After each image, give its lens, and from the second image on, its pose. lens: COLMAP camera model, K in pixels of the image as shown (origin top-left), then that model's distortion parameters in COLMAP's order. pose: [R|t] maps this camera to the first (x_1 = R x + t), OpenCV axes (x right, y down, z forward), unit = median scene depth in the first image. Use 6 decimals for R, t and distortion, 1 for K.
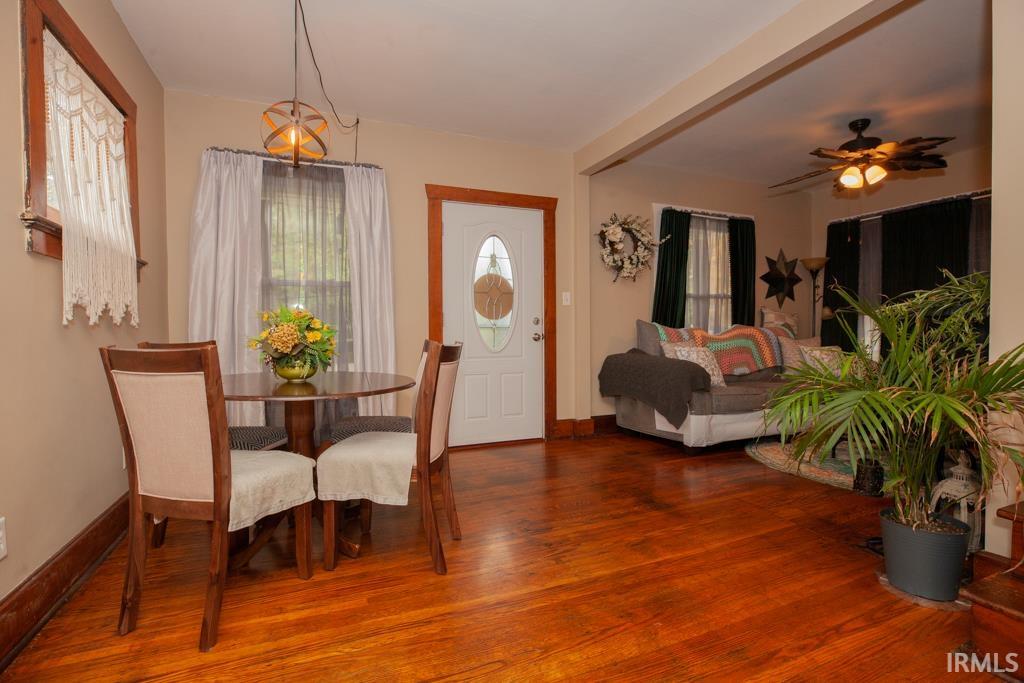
lens RADIAL K [[483.5, 0, 503.7], [0, 483.5, 343.0], [0, 0, 1]] dist [-0.047586, 0.015134]
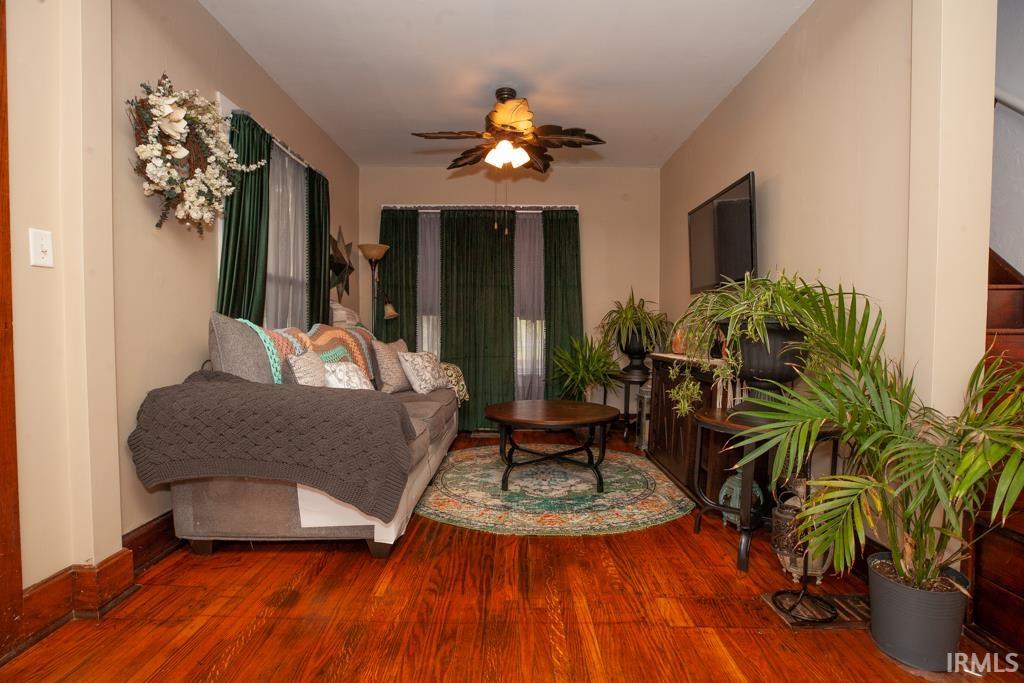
lens RADIAL K [[492.9, 0, 493.8], [0, 492.9, 348.2], [0, 0, 1]] dist [-0.043442, 0.000278]
pose [[0.400643, -0.027763, 0.915814, -0.063336], [0.013440, 0.999611, 0.024423, -0.018982], [-0.916136, 0.002524, 0.400860, 0.530990]]
